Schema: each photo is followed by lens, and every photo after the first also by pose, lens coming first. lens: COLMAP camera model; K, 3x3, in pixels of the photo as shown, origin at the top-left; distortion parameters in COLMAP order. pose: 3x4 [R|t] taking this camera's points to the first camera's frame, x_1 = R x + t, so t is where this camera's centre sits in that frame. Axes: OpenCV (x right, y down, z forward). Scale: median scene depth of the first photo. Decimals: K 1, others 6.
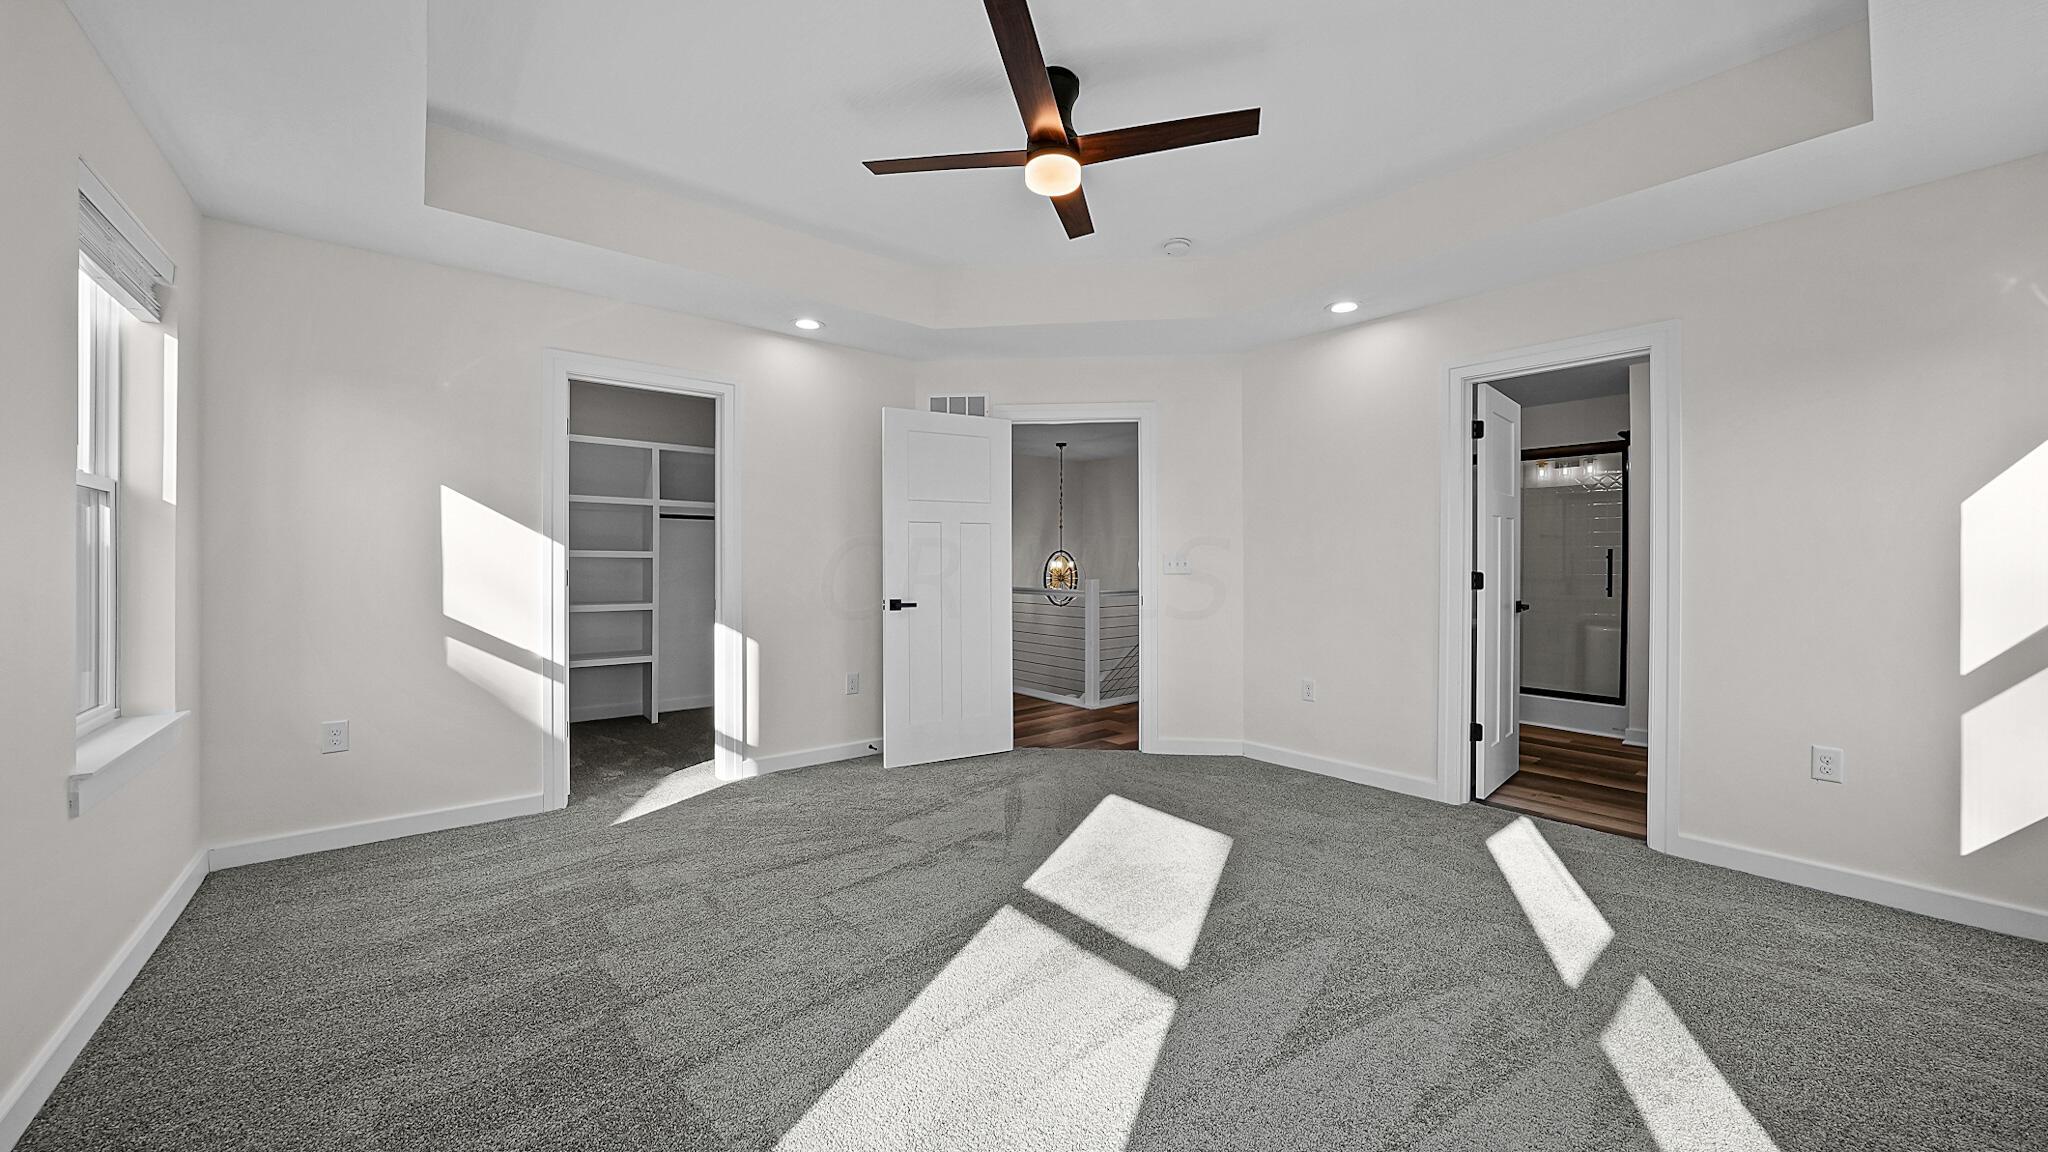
lens RADIAL K [[743.5, 0, 1069.3], [0, 743.5, 563.5], [0, 0, 1]] dist [-0.000264, -0.000022]
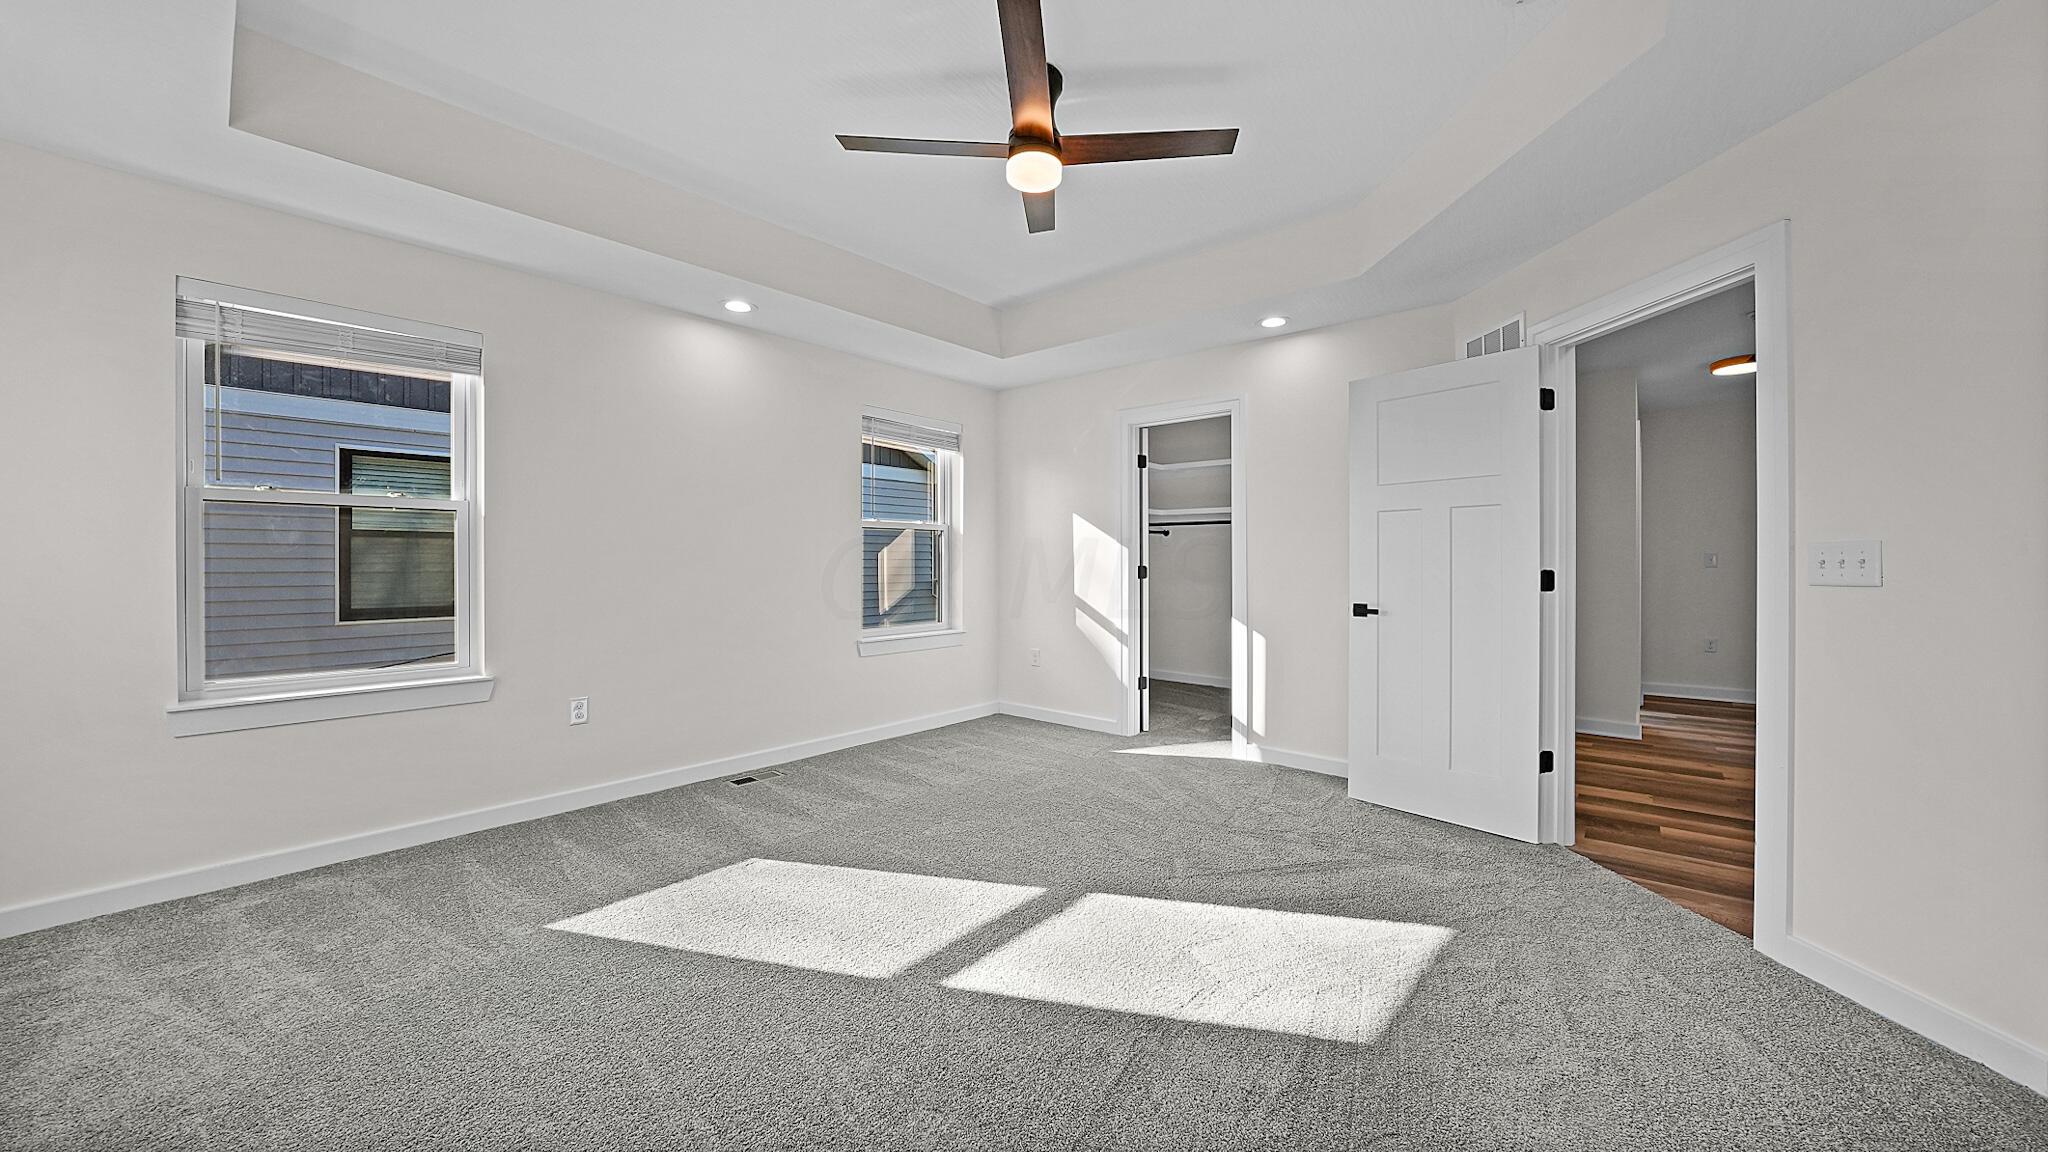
lens RADIAL K [[746.3, 0, 1009.4], [0, 746.3, 565.4], [0, 0, 1]] dist [-0.000665, -0.000051]
pose [[0.133877, 0.002988, -0.990994, 0.677468], [-0.000668, 0.999995, 0.002925, 0.002548], [0.990998, 0.000270, 0.133878, 0.586269]]
